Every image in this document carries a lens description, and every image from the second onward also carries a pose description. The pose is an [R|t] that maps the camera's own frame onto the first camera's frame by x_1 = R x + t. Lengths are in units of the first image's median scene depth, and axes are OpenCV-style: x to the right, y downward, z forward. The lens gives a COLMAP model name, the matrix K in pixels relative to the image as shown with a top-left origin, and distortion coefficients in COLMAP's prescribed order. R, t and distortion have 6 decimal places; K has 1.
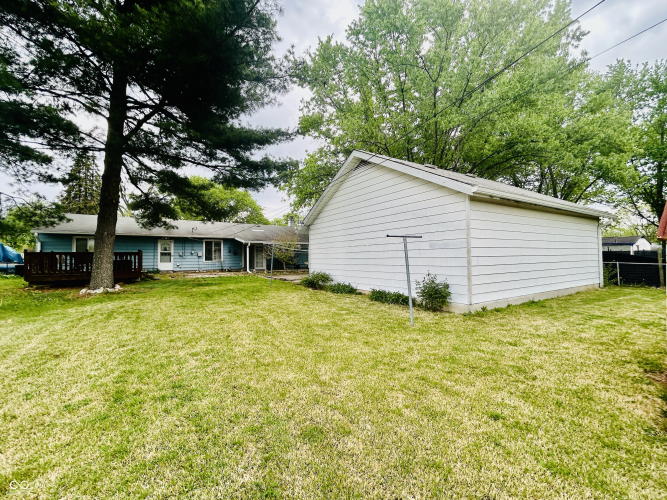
lens RADIAL K [[290.6, 0, 335.9], [0, 290.6, 251.9], [0, 0, 1]] dist [0.001436, 0.000381]
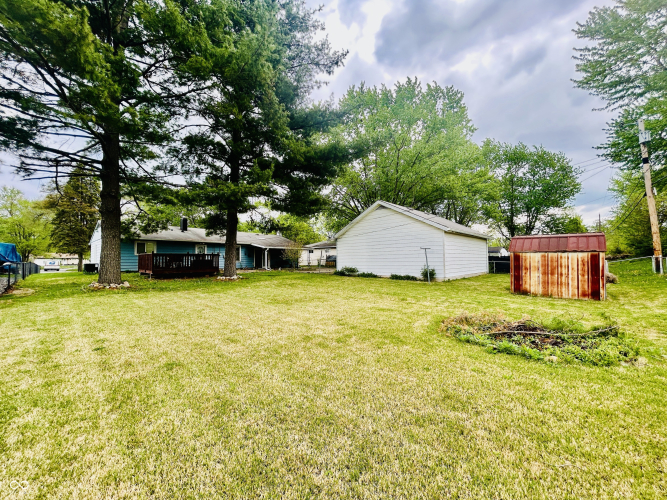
lens RADIAL K [[267.5, 0, 332.7], [0, 267.5, 251.1], [0, 0, 1]] dist [-0.000758, 0.000050]
pose [[0.970220, 0.011834, 0.241937, -0.396493], [-0.007294, 0.999780, -0.019650, 0.007288], [-0.242116, 0.017300, 0.970093, -0.367680]]
